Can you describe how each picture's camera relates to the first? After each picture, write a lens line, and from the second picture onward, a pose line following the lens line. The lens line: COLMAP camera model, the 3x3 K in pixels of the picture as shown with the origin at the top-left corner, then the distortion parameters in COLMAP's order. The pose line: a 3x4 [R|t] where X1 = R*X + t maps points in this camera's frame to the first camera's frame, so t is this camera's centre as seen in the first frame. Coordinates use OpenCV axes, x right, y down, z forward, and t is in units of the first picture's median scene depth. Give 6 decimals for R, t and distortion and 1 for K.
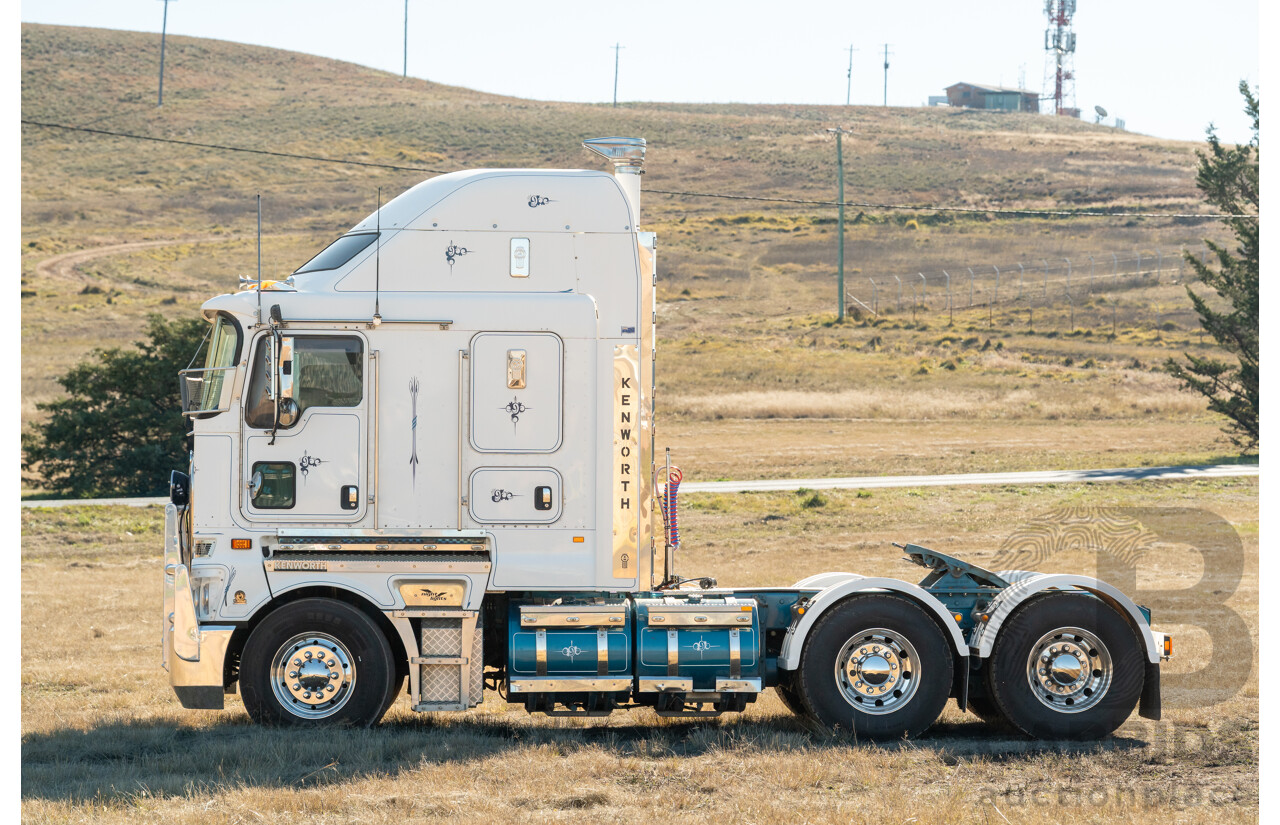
lens RADIAL K [[3837.4, 0, 601.5], [0, 3837.4, 408.5], [0, 0, 1]] dist [0.185890, 0.228024]
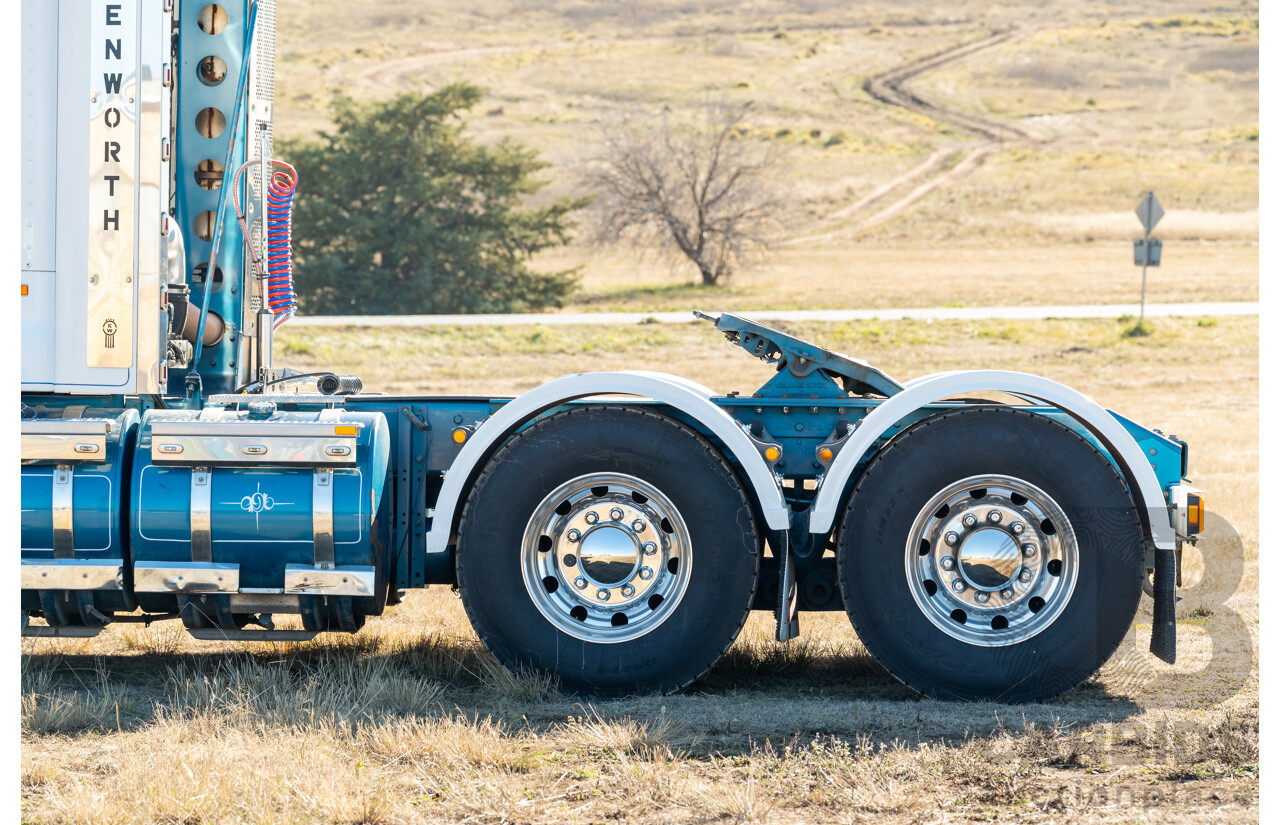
lens RADIAL K [[4338.5, 0, 497.0], [0, 4338.5, 414.1], [0, 0, 1]] dist [0.154042, 0.321579]
pose [[0.993079, 0.012308, -0.116799, 0.123872], [-0.007635, 0.999156, 0.040373, 0.026792], [0.117198, -0.039202, 0.992335, 0.436074]]
